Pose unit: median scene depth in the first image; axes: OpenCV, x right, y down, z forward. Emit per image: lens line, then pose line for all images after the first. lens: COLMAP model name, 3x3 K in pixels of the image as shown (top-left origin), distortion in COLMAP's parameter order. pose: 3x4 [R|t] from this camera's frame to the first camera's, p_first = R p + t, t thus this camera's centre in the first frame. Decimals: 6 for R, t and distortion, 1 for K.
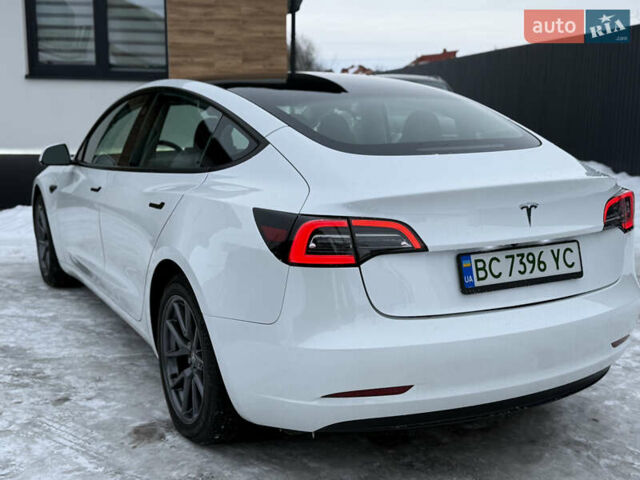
lens RADIAL K [[776.7, 0, 323.6], [0, 776.7, 246.1], [0, 0, 1]] dist [0.095401, 0.000000]
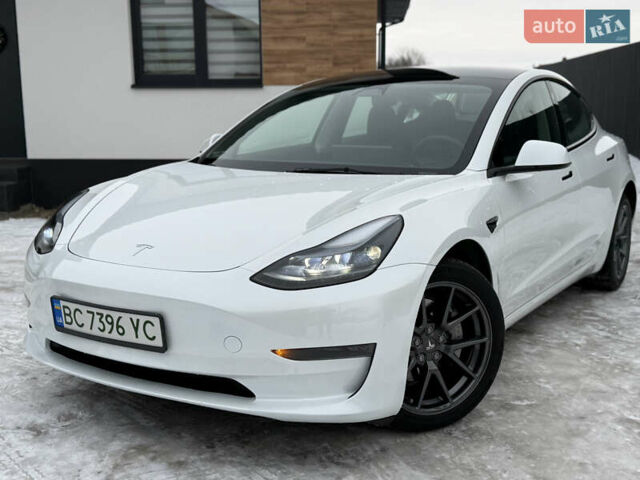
lens RADIAL K [[776.7, 0, 319.4], [0, 776.7, 247.9], [0, 0, 1]] dist [0.095401, 0.000000]
pose [[0.988757, 0.003393, -0.149491, 0.086337], [-0.006211, 0.999812, -0.018386, 0.055947], [0.149400, 0.019108, 0.988592, -0.016469]]
